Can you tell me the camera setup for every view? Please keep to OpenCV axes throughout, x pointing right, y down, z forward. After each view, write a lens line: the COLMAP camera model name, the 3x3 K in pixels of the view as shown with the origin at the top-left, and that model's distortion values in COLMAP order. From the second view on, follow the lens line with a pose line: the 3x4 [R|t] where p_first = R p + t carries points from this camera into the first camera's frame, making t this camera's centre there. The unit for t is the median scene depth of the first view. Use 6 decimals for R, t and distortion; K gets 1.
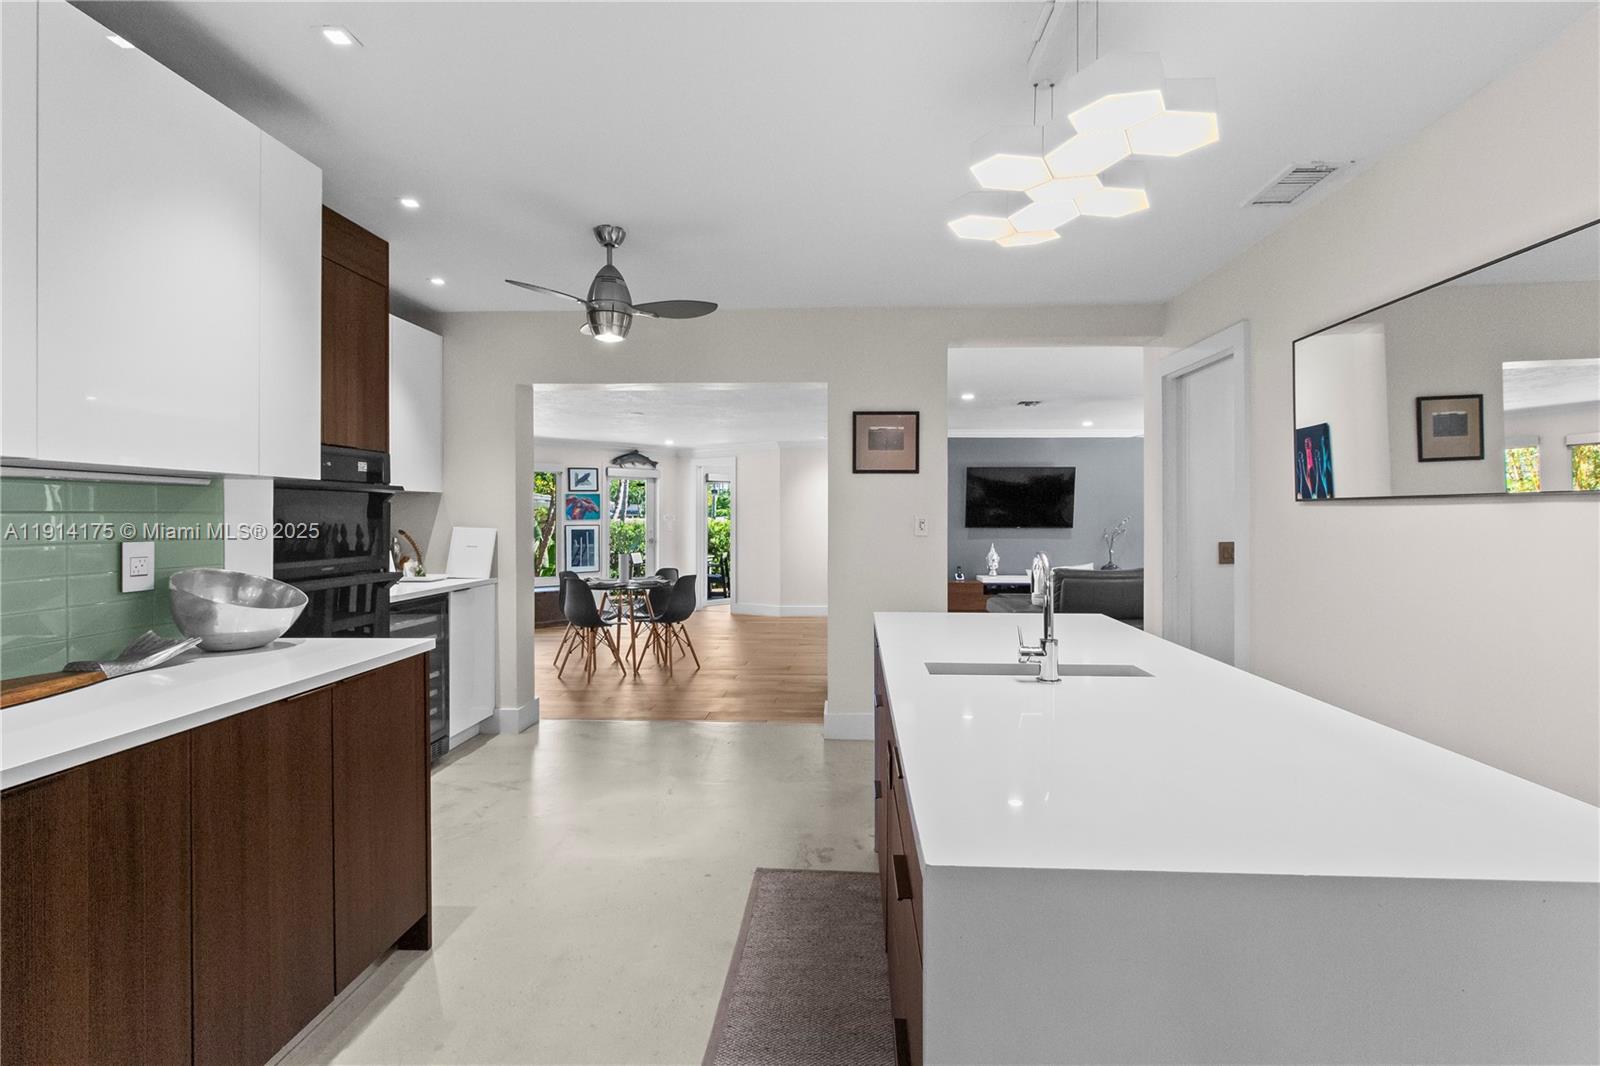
lens RADIAL K [[742.1, 0, 815.9], [0, 742.1, 515.3], [0, 0, 1]] dist [-0.000113, 0.000122]
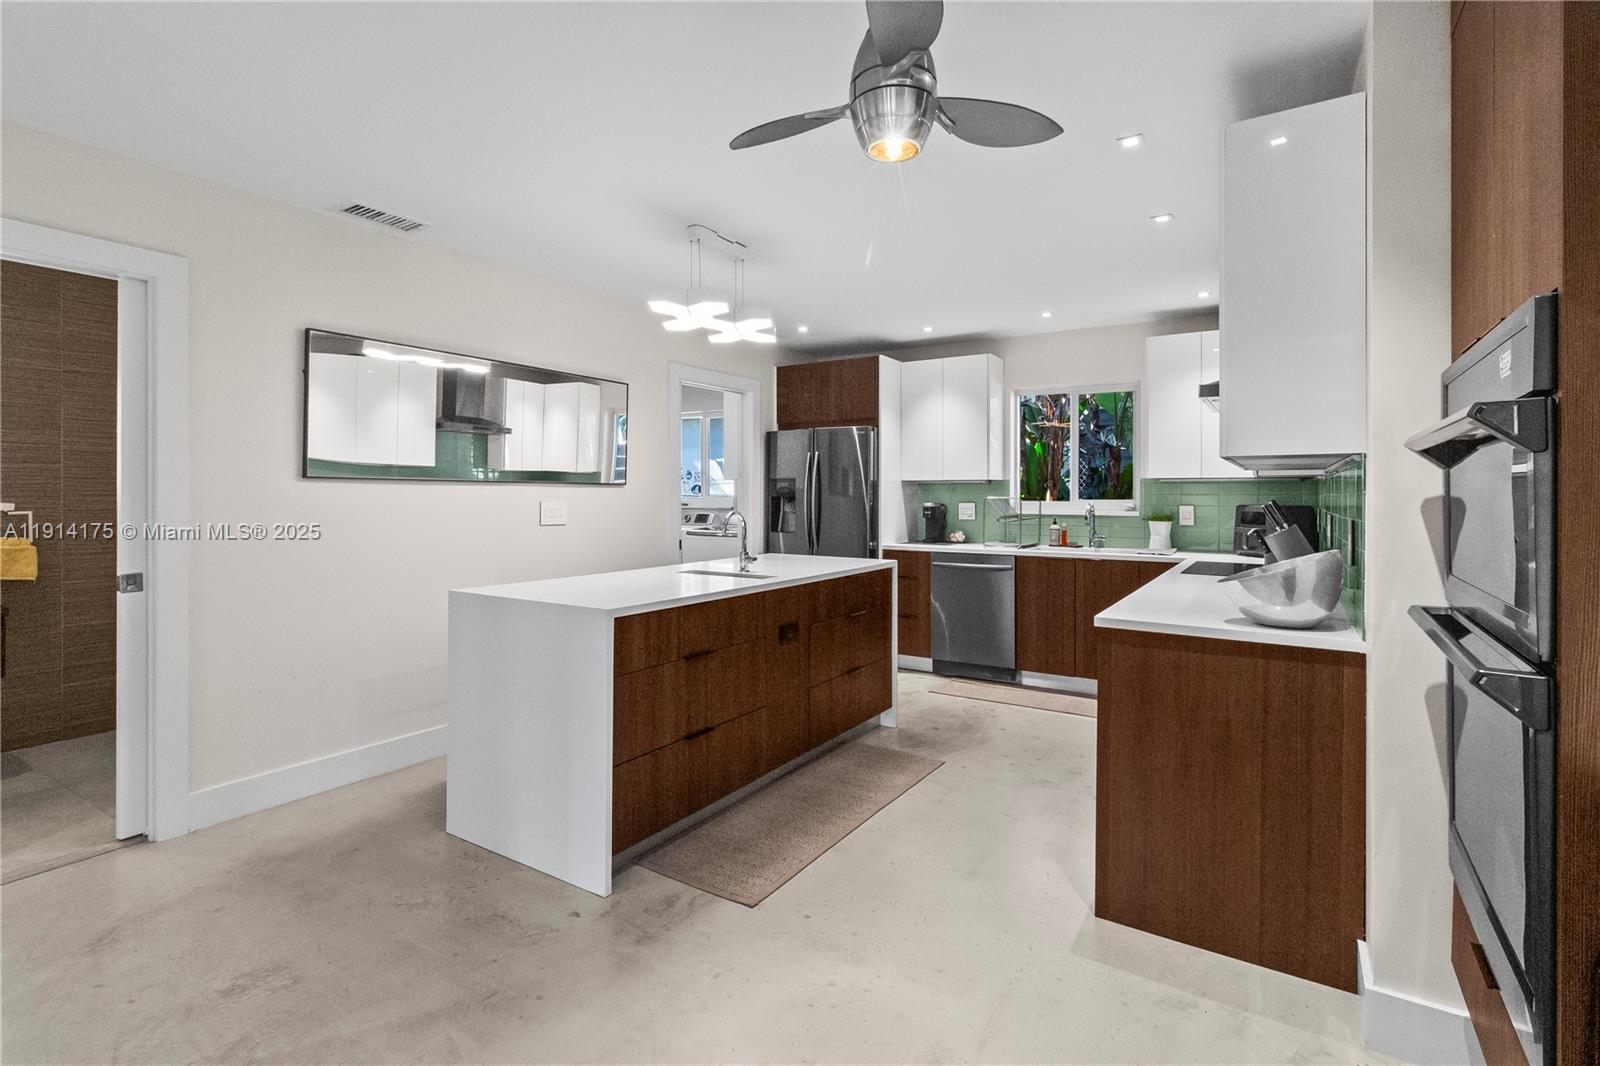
lens RADIAL K [[753.4, 0, 807.2], [0, 753.4, 491.2], [0, 0, 1]] dist [-0.000521, 0.000290]
pose [[-0.868330, -0.002965, 0.495977, -0.356171], [-0.005740, 0.999975, -0.004070, 0.001898], [-0.495953, -0.006381, -0.868326, 1.091482]]
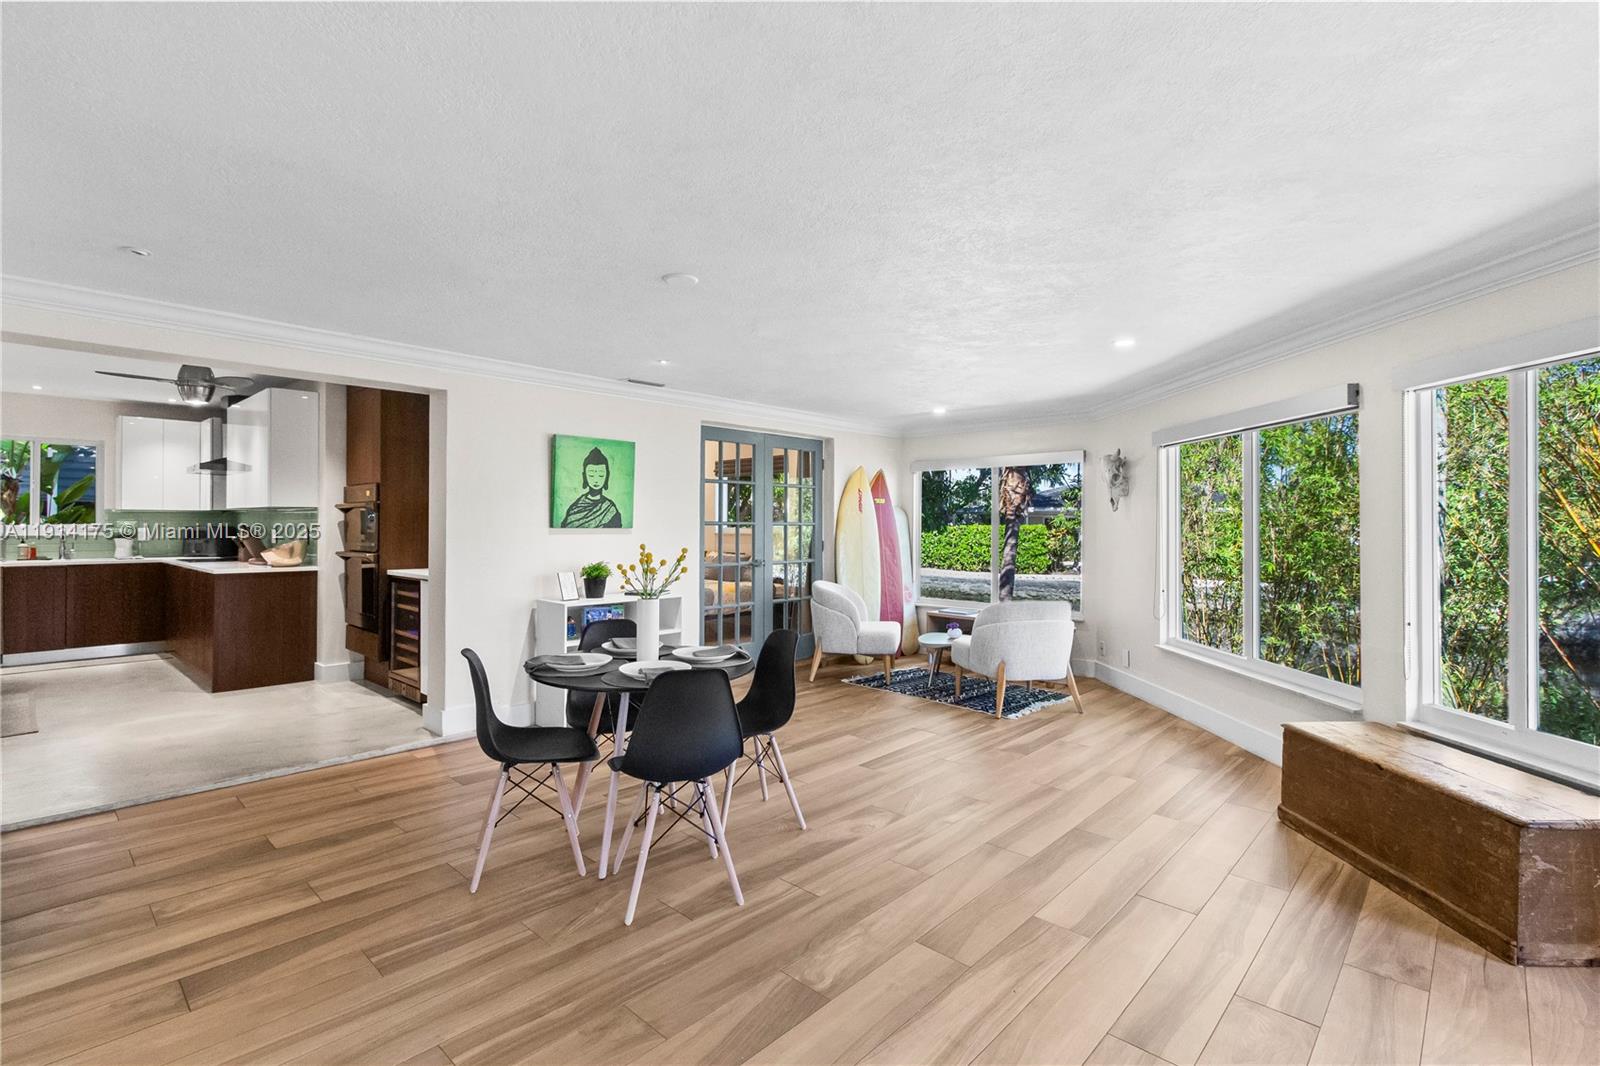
lens RADIAL K [[746.9, 0, 810.6], [0, 746.9, 521.3], [0, 0, 1]] dist [-0.000131, 0.000613]
pose [[-0.643051, -0.005356, -0.765804, 0.059514], [-0.001624, 0.999983, -0.005631, 0.009067], [0.765821, -0.002378, -0.643049, 2.154638]]
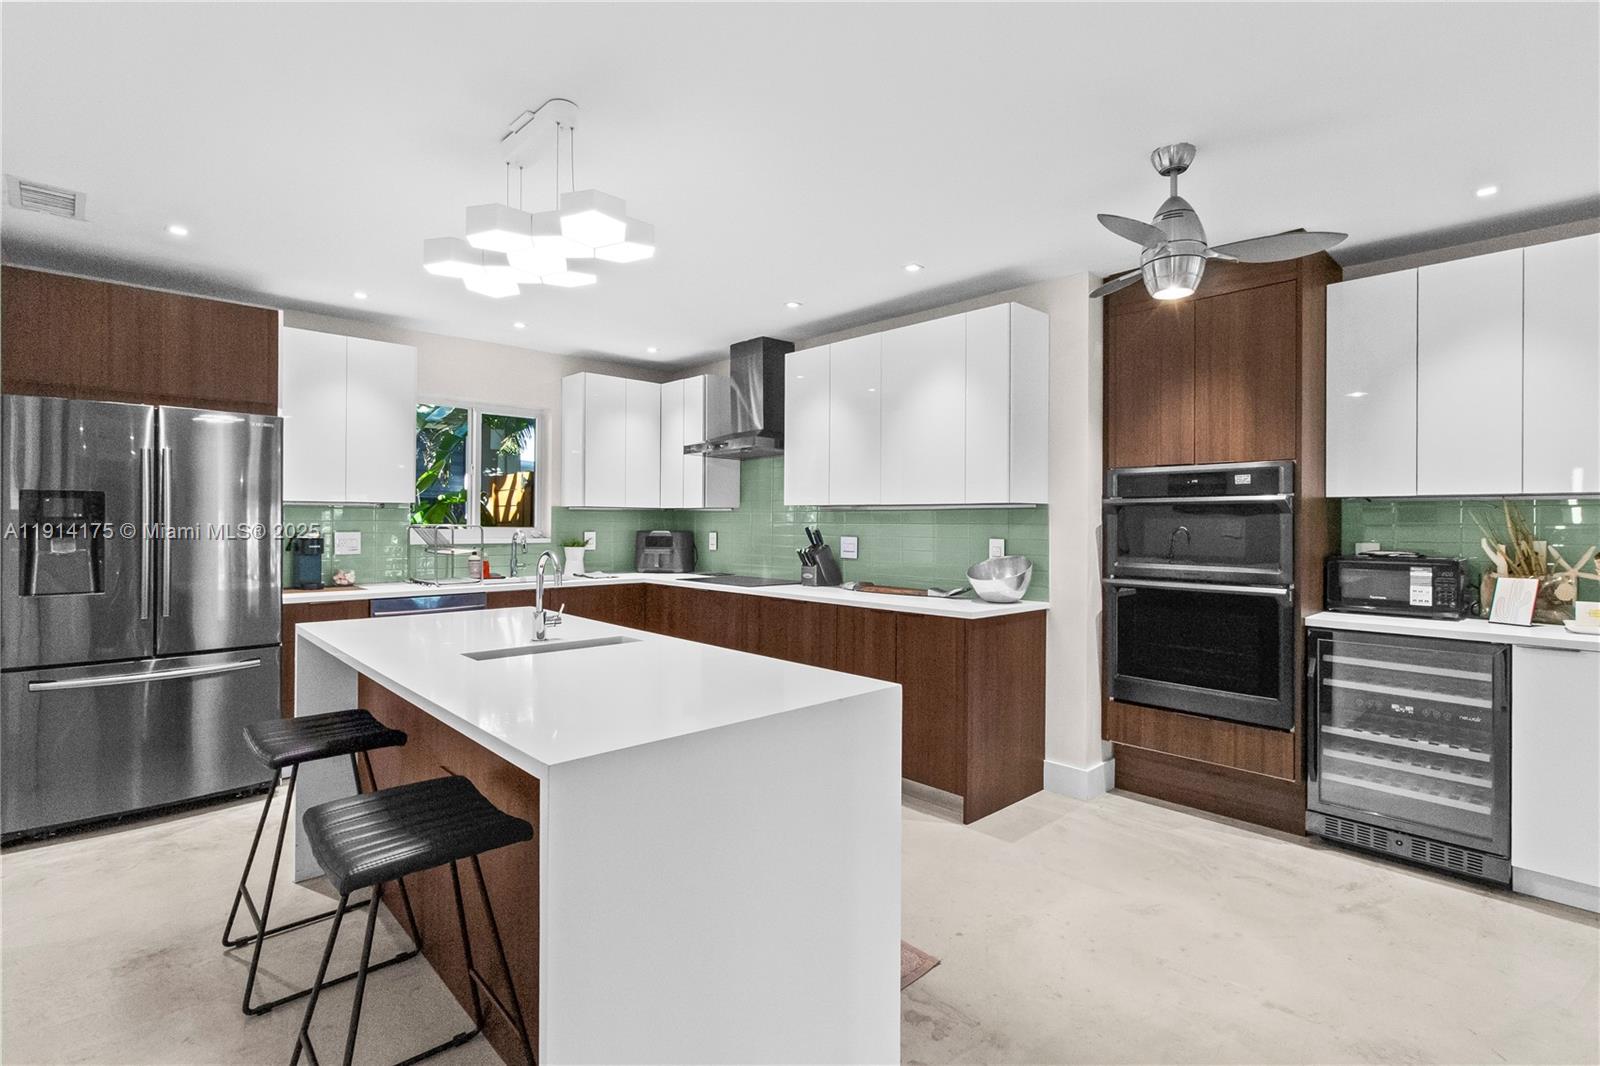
lens RADIAL K [[746.9, 0, 810.6], [0, 746.9, 521.3], [0, 0, 1]] dist [-0.000131, 0.000613]
pose [[-0.688562, -0.007927, -0.725134, 0.388493], [-0.007422, 0.999965, -0.003884, 0.000099], [0.725139, 0.002707, -0.688597, 0.924351]]
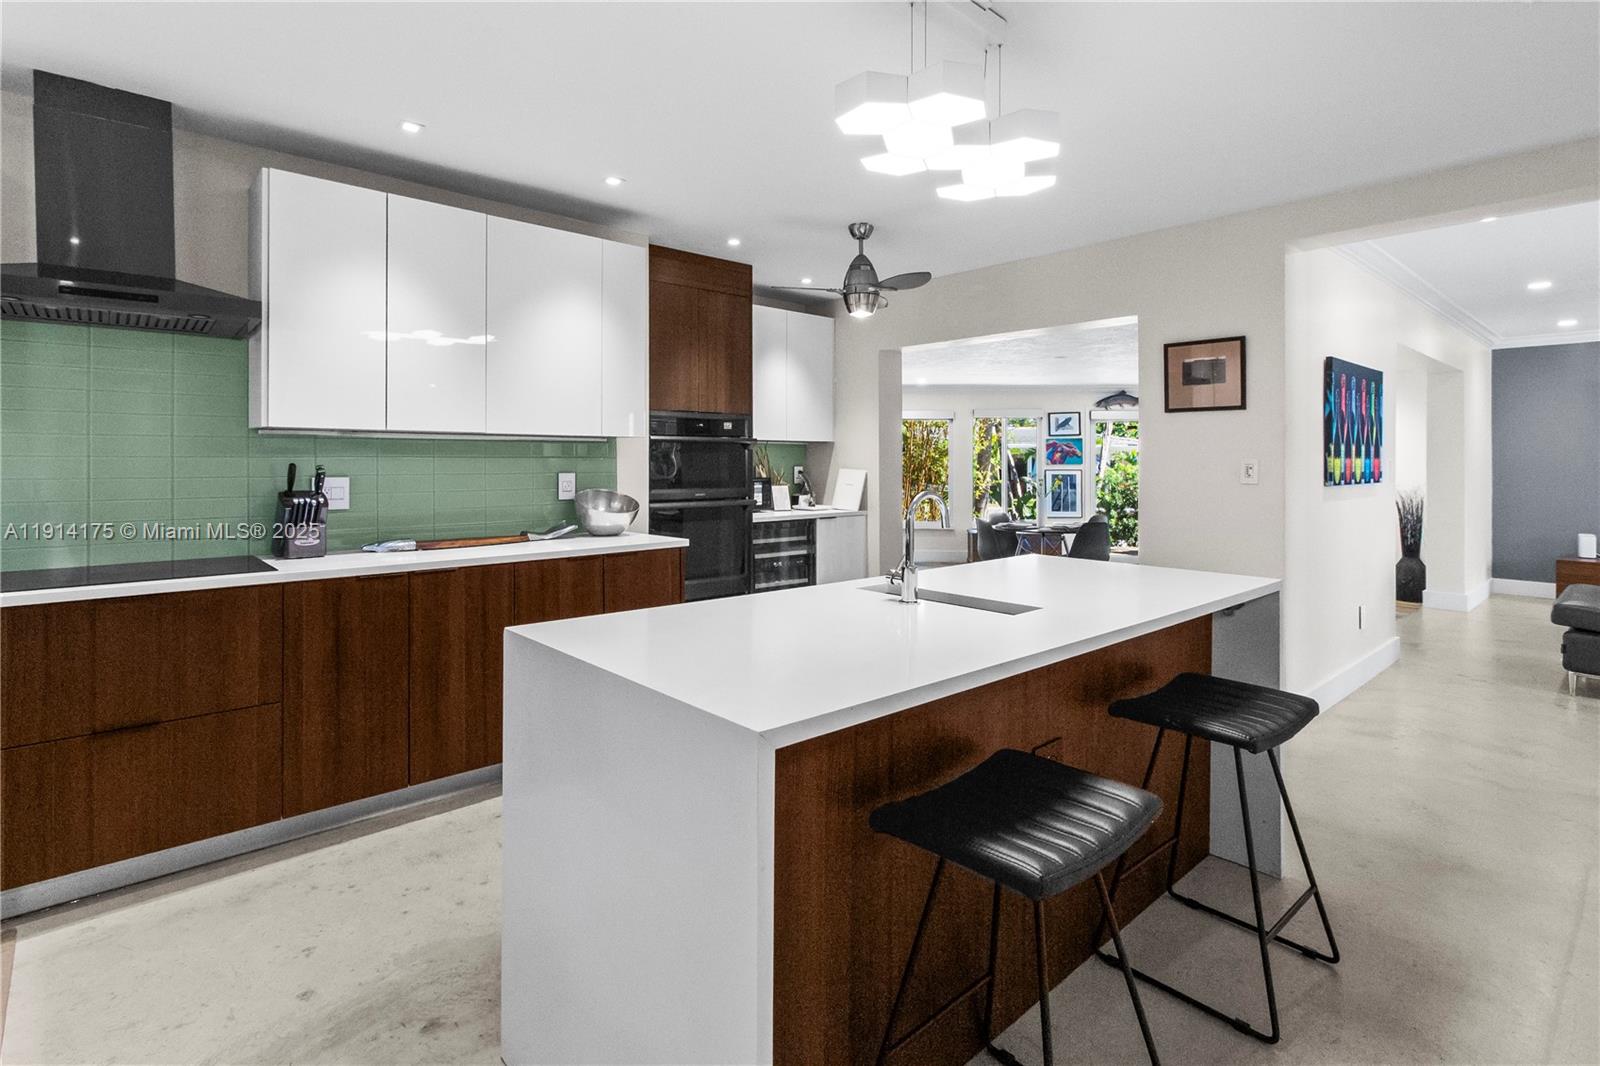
lens RADIAL K [[784.2, 0, 789.2], [0, 784.2, 460.2], [0, 0, 1]] dist [-0.002622, 0.000466]
pose [[0.699922, 0.000278, -0.714219, 0.411022], [-0.000558, 1.000000, -0.000156, 0.001280], [0.714219, 0.000508, 0.699922, 0.008581]]
